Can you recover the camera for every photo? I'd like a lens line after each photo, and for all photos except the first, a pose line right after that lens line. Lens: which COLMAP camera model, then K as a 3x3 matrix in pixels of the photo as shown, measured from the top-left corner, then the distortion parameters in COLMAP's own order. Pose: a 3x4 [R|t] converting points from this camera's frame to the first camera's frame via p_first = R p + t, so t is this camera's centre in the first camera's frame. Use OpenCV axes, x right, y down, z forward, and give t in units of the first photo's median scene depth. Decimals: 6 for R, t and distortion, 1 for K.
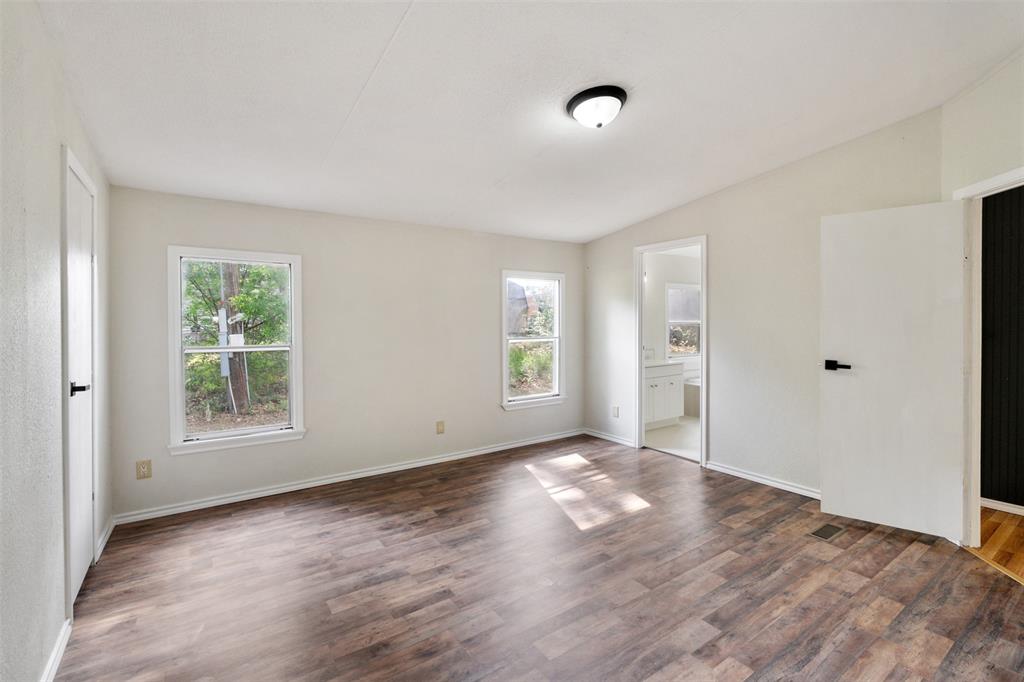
lens RADIAL K [[462.2, 0, 512.1], [0, 462.2, 324.7], [0, 0, 1]] dist [-0.001427, -0.000200]
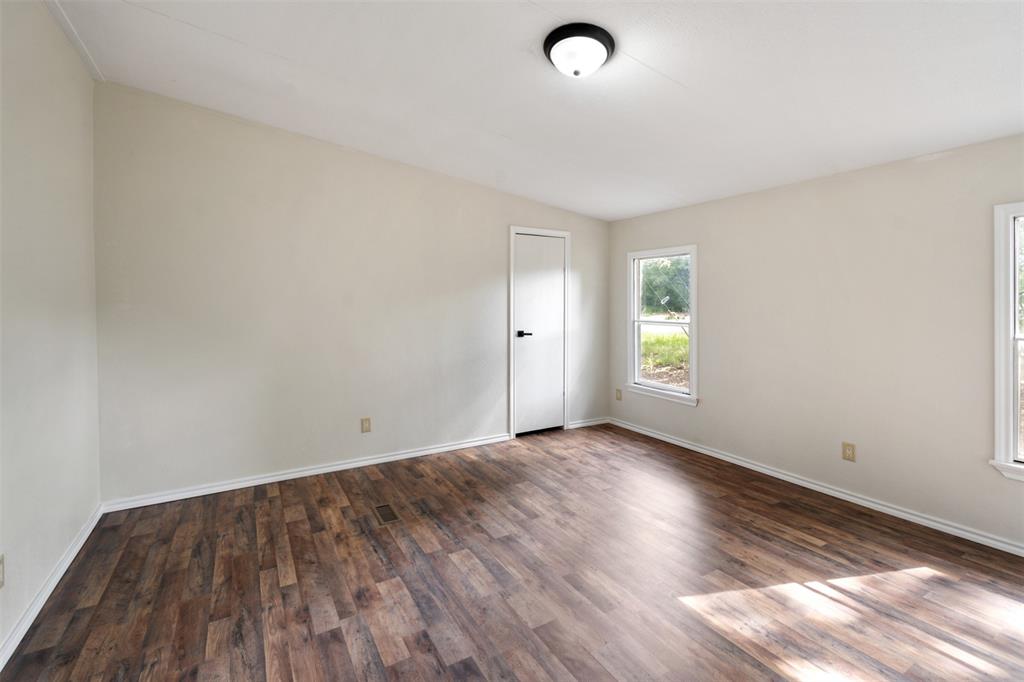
lens RADIAL K [[462.8, 0, 512.3], [0, 462.8, 301.6], [0, 0, 1]] dist [-0.001781, -0.000084]
pose [[-0.076237, 0.002952, -0.997085, 1.021841], [-0.003936, 0.999987, 0.003262, -0.014857], [0.997082, 0.004173, -0.076225, 0.928543]]
